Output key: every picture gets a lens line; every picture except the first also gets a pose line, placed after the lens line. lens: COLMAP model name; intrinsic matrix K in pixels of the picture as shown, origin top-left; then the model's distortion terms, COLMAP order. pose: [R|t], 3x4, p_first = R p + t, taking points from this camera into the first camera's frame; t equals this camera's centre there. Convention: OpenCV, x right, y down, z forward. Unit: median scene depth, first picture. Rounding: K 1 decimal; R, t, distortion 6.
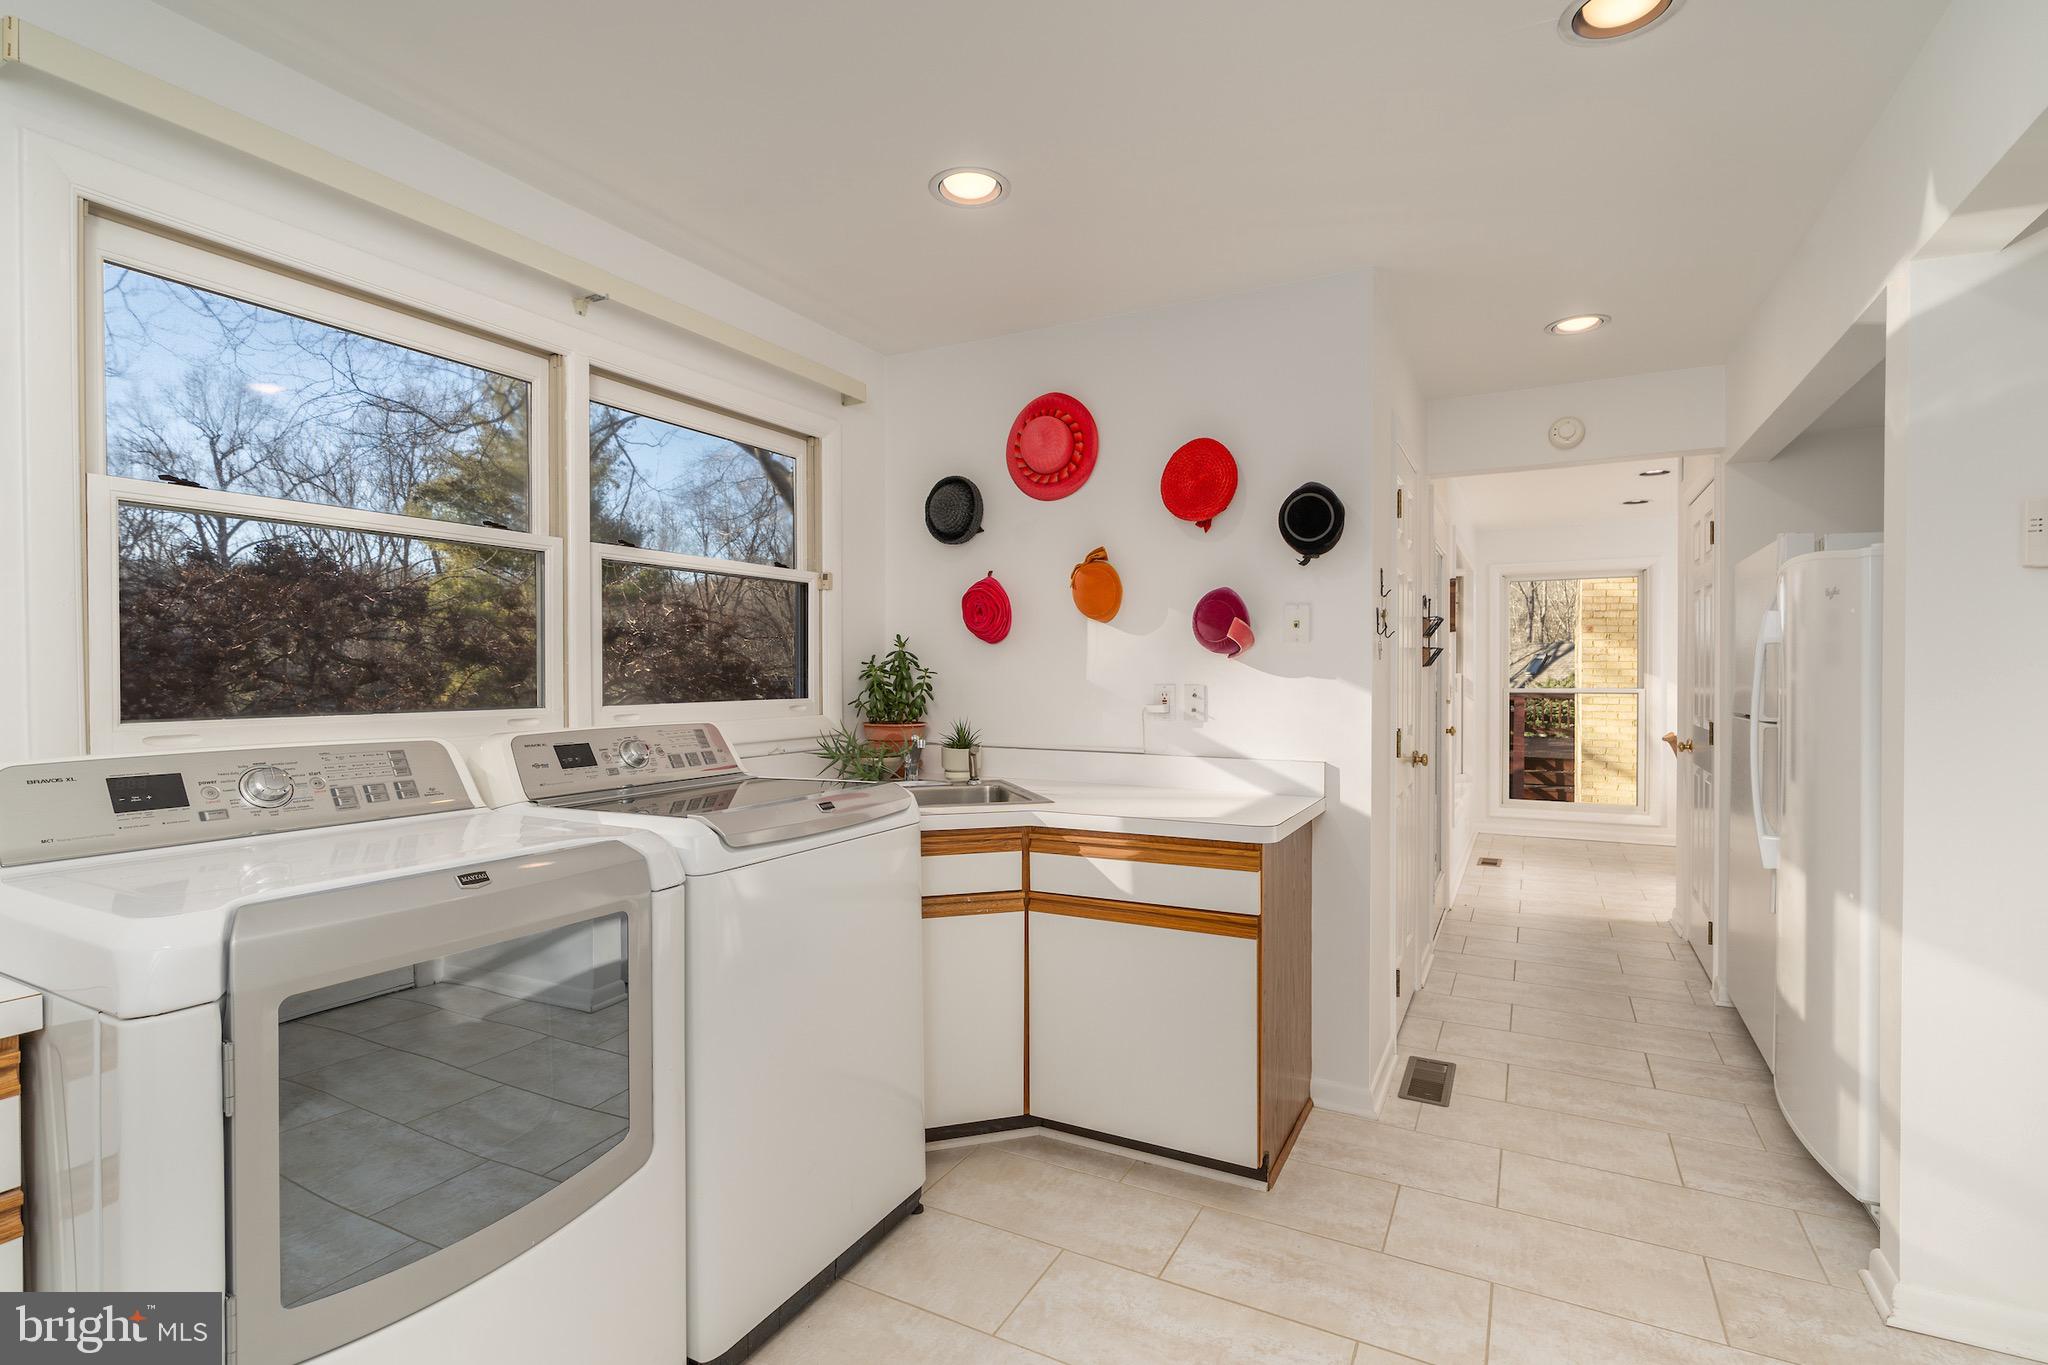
lens RADIAL K [[950.7, 0, 1040.3], [0, 950.7, 679.8], [0, 0, 1]] dist [-0.005206, 0.002627]
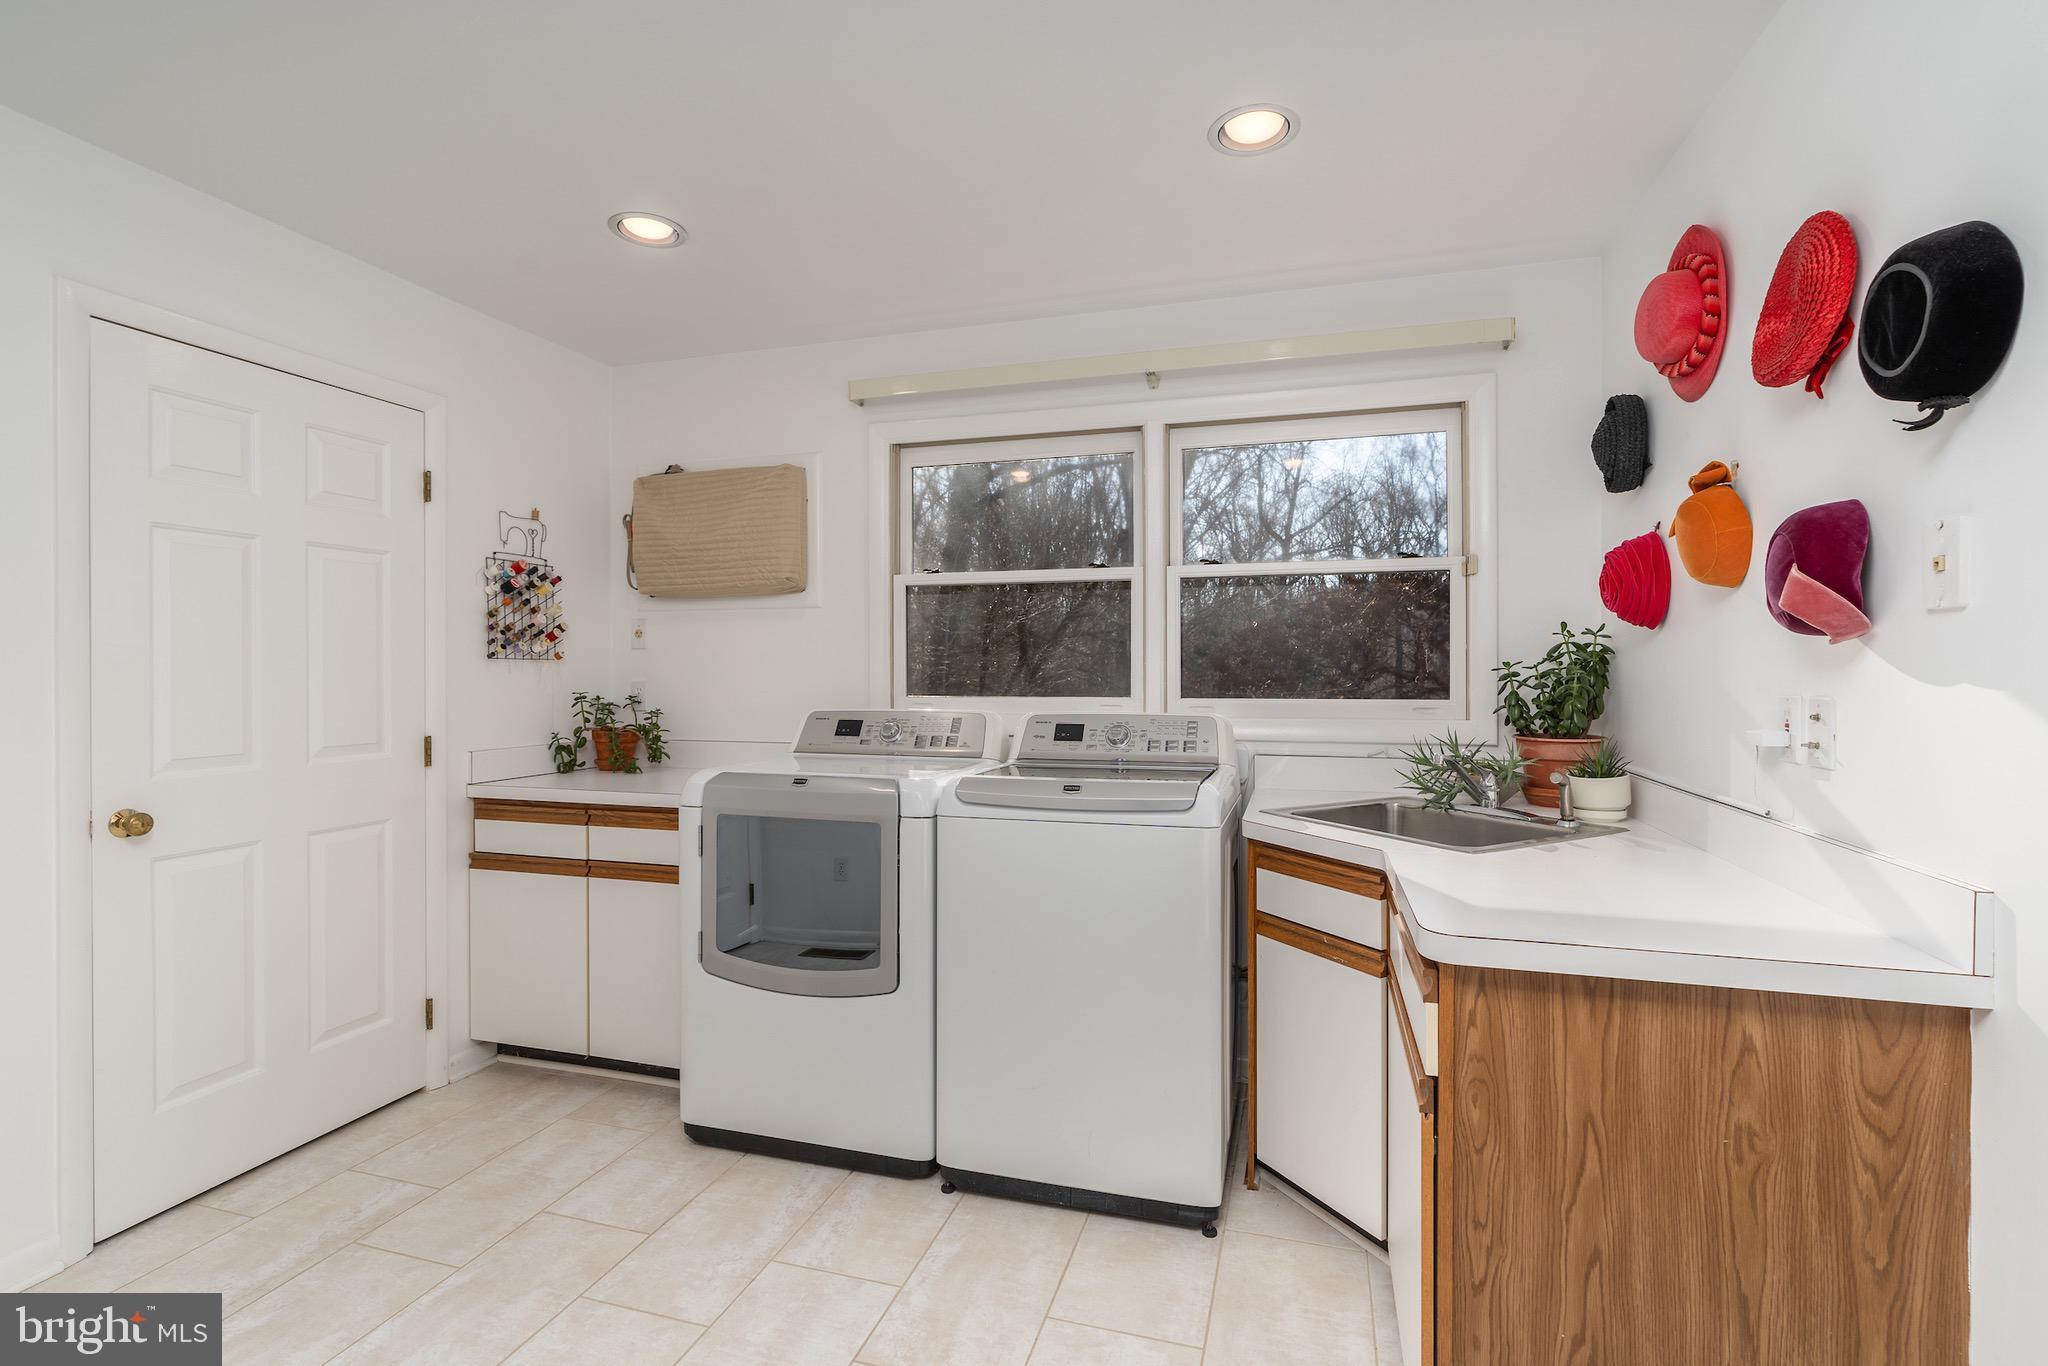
lens RADIAL K [[950.7, 0, 1034.1], [0, 950.7, 674.6], [0, 0, 1]] dist [-0.005206, 0.002627]
pose [[0.190766, 0.005690, -0.981619, 0.743622], [-0.007118, 0.999965, 0.004414, -0.007570], [0.981610, 0.006145, 0.190800, 0.611496]]
